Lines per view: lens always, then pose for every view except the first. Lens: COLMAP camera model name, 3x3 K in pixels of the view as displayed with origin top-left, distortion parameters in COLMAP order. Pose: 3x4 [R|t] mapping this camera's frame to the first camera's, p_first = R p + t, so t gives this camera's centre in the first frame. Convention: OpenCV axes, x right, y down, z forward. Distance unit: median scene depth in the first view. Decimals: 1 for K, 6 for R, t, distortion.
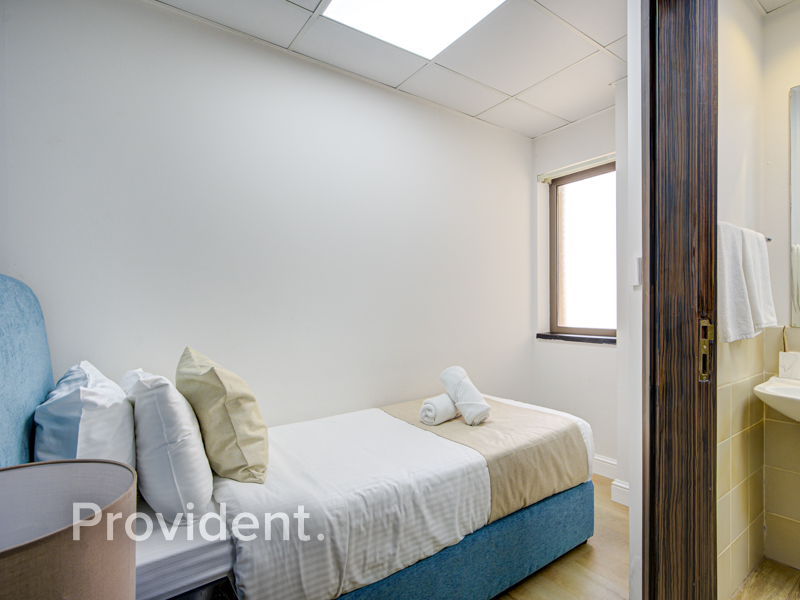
lens RADIAL K [[405.7, 0, 401.5], [0, 405.7, 303.1], [0, 0, 1]] dist [0.001528, 0.000114]
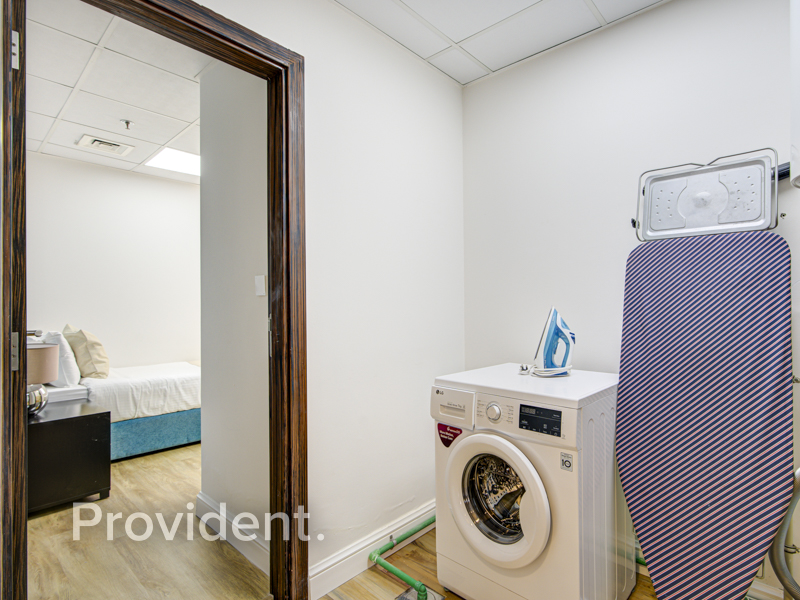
lens RADIAL K [[405.7, 0, 398.1], [0, 405.7, 300.8], [0, 0, 1]] dist [0.001528, 0.000114]
pose [[0.974816, 0.011440, 0.222717, 0.817039], [-0.010356, 0.999928, -0.006034, -0.018356], [-0.222770, 0.003576, 0.974864, -1.739694]]
